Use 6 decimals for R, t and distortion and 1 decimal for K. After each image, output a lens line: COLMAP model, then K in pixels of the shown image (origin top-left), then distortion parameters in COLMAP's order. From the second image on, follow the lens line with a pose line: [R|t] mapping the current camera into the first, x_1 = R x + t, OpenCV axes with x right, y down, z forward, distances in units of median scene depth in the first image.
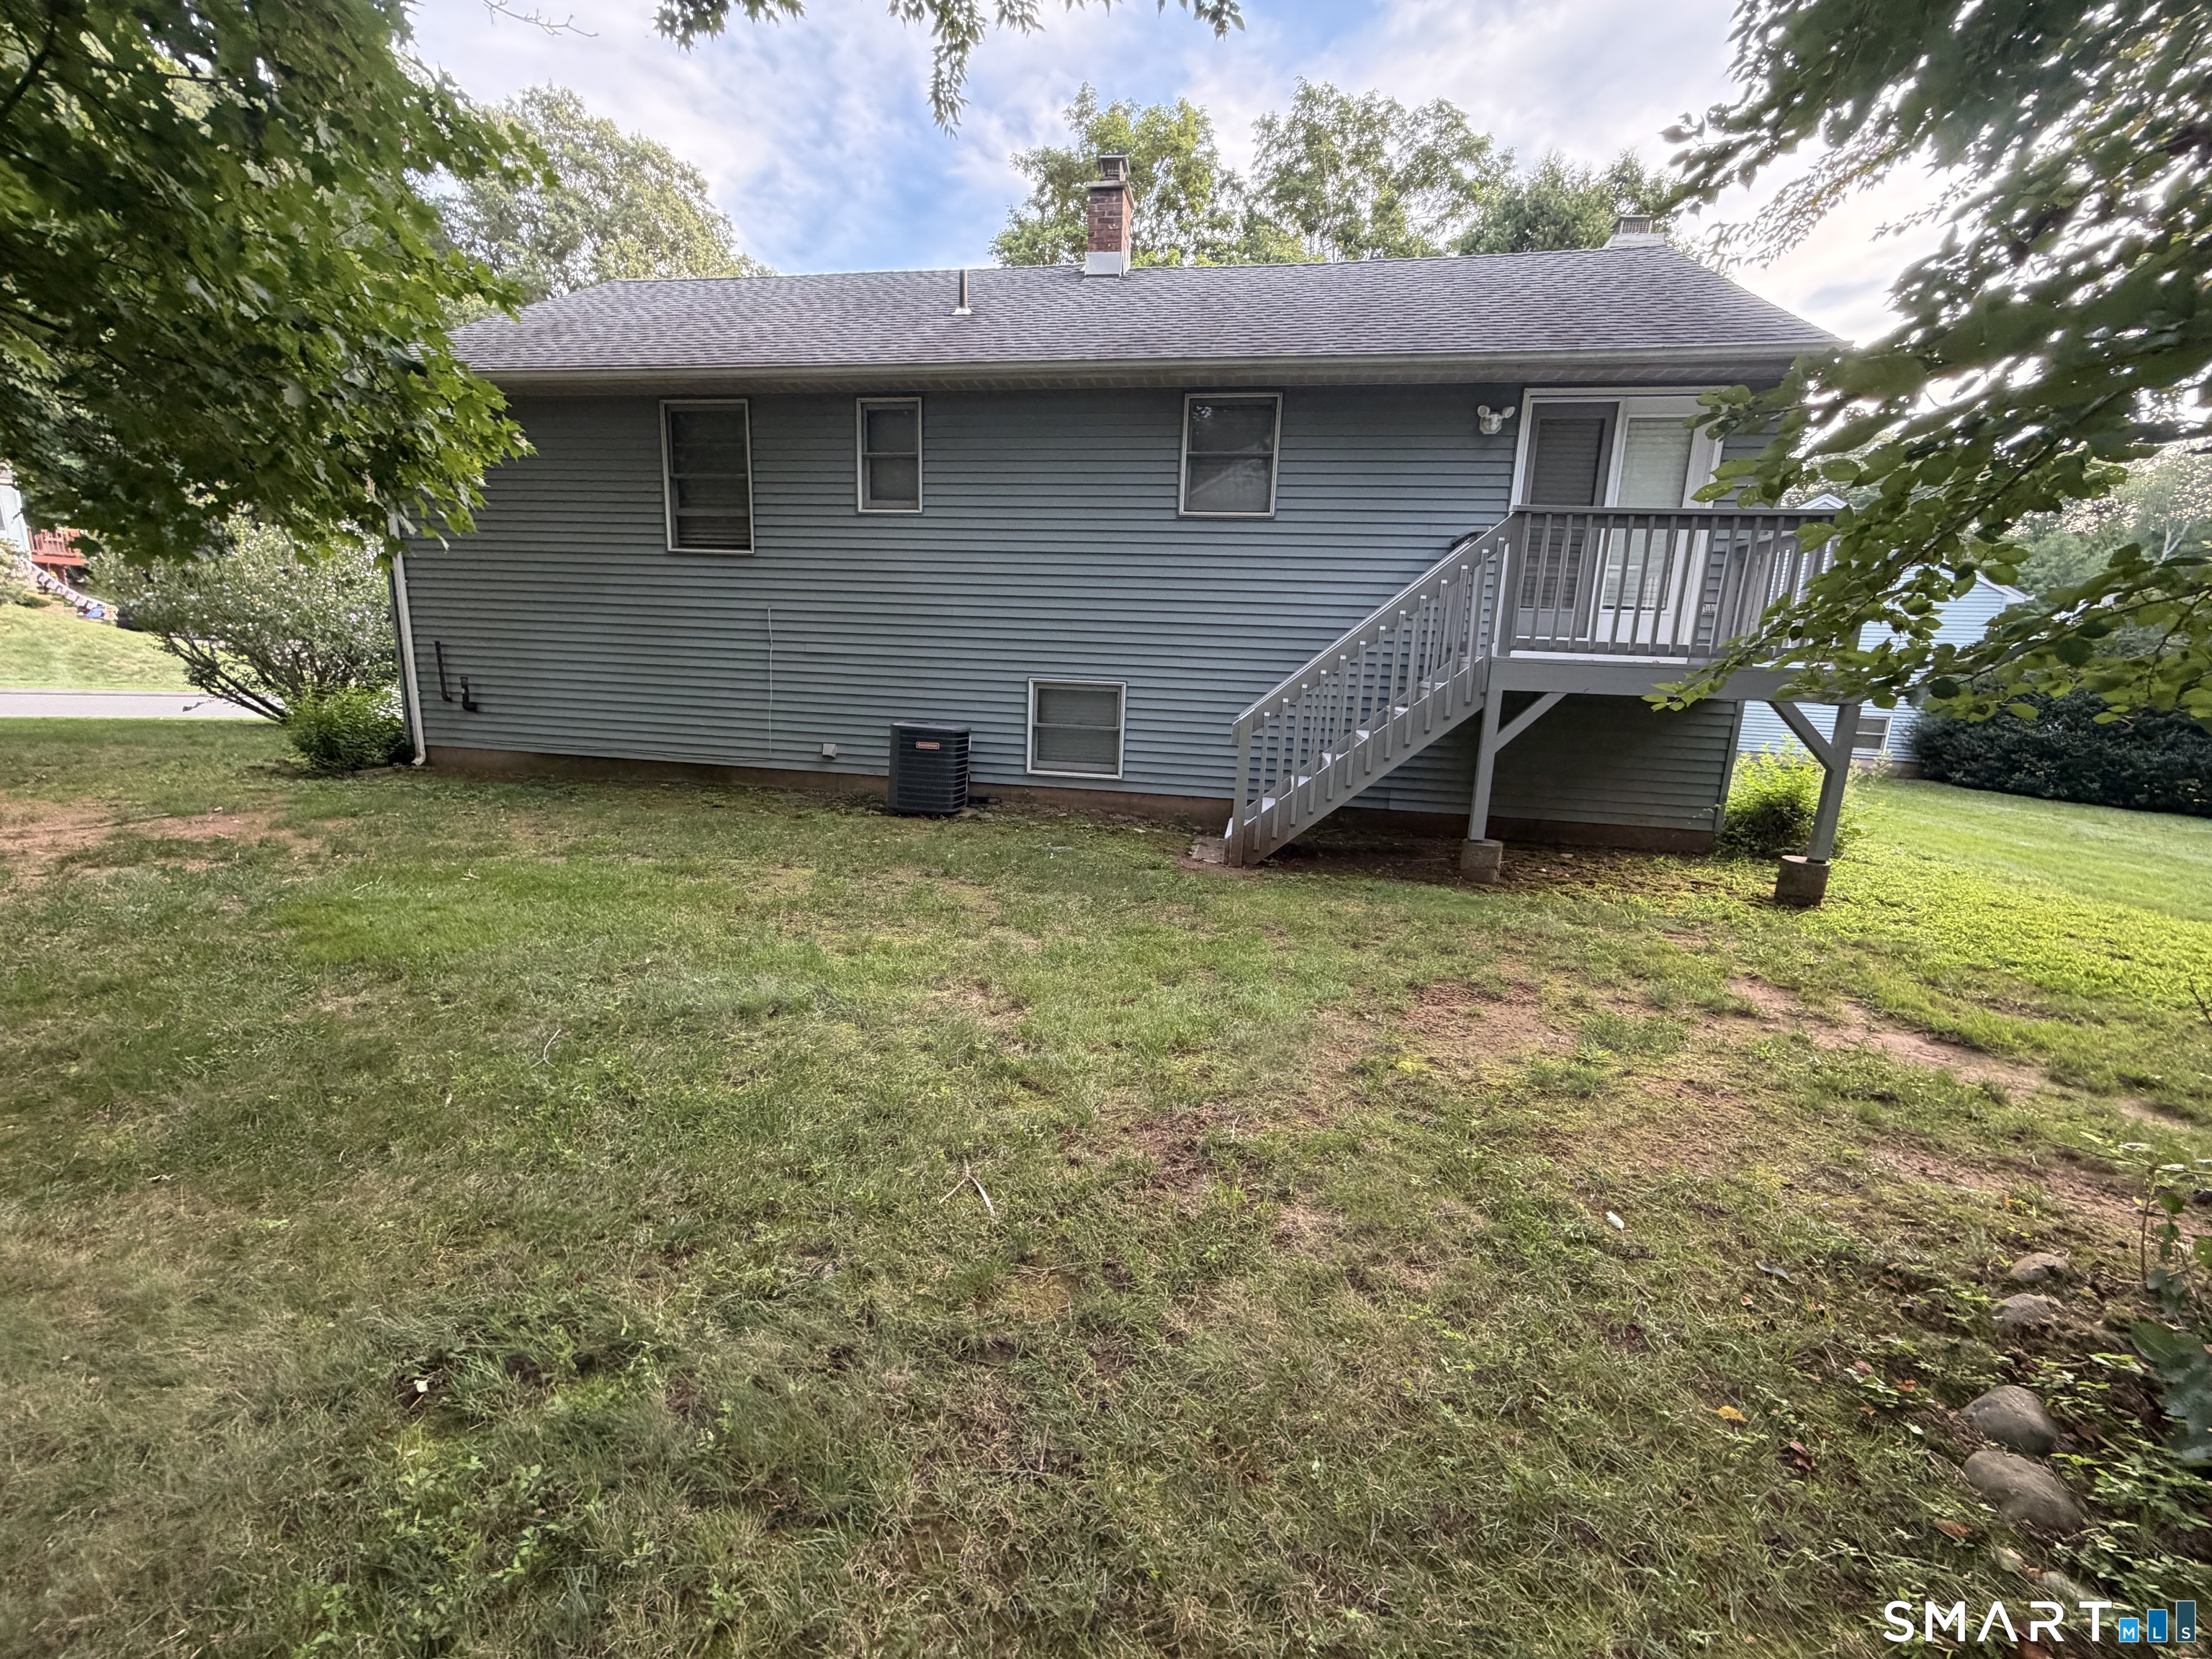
lens RADIAL K [[876.0, 0, 1106.0], [0, 876.0, 829.5], [0, 0, 1]] dist [-0.001373, -0.000080]
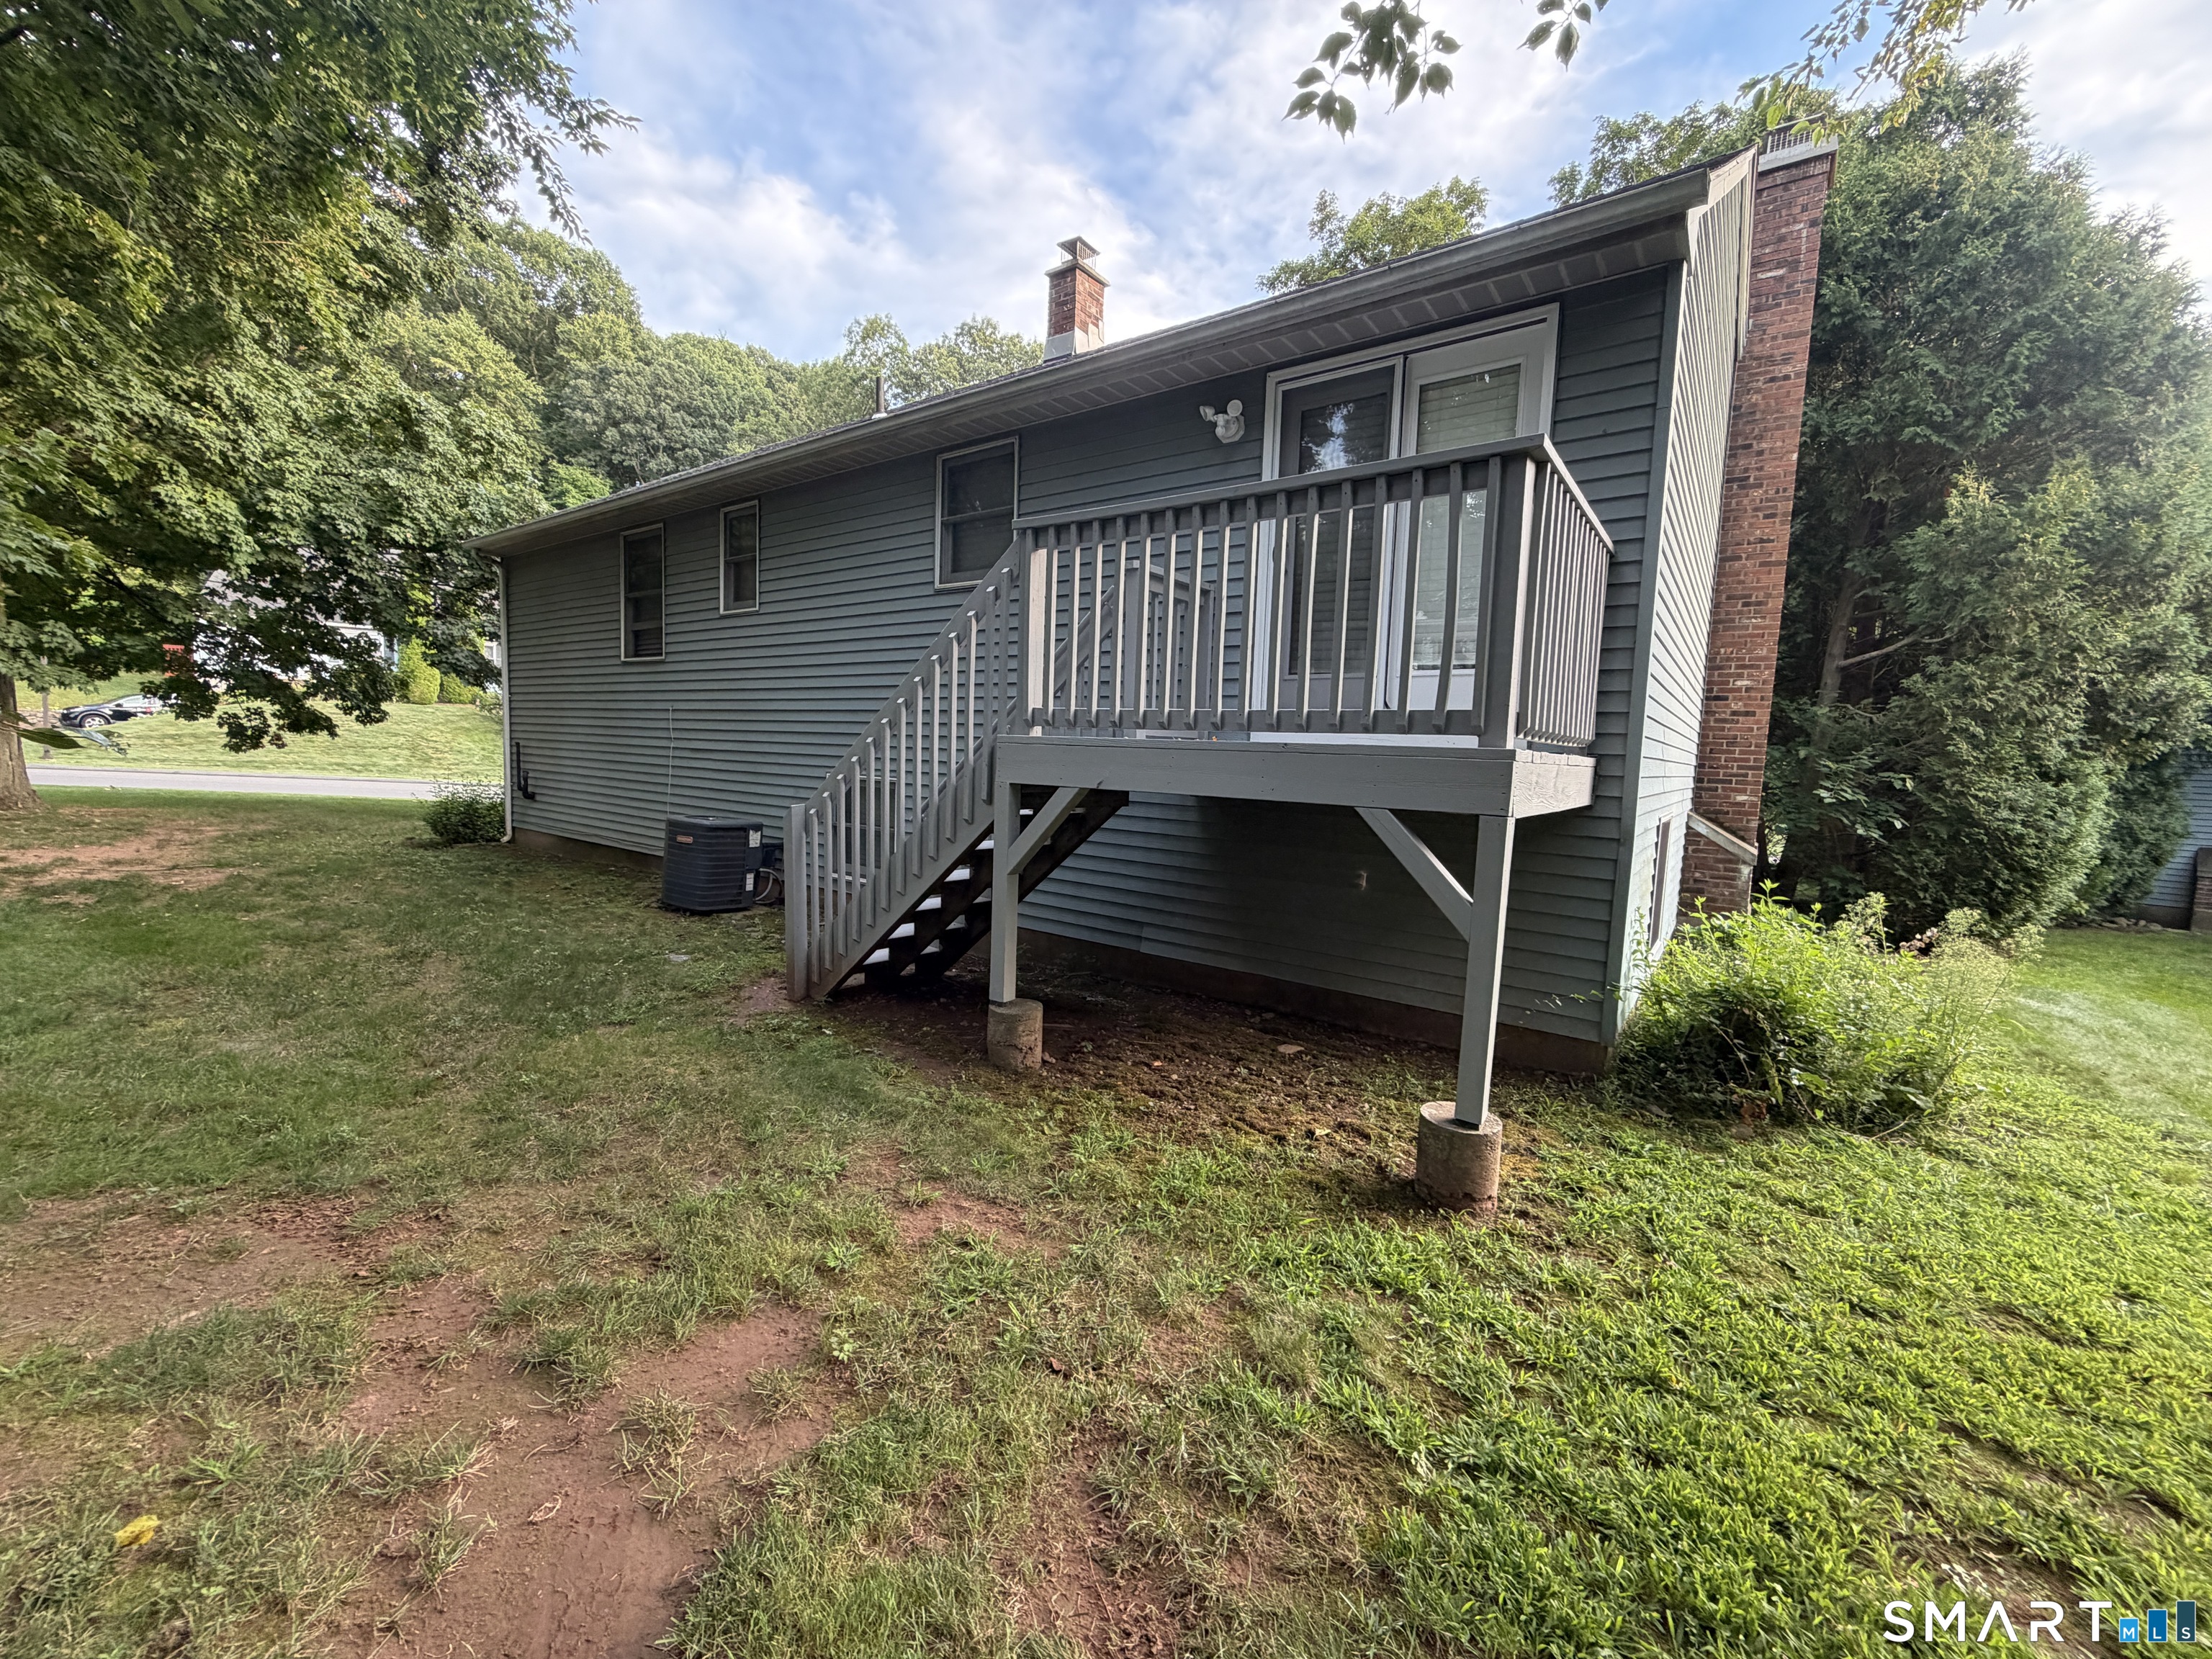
lens RADIAL K [[876.0, 0, 1106.0], [0, 876.0, 829.5], [0, 0, 1]] dist [-0.001373, -0.000080]
pose [[0.903345, 0.034399, -0.427534, 0.674223], [-0.091394, 0.989324, -0.113509, -0.042716], [0.419065, 0.141612, 0.896845, 0.355514]]
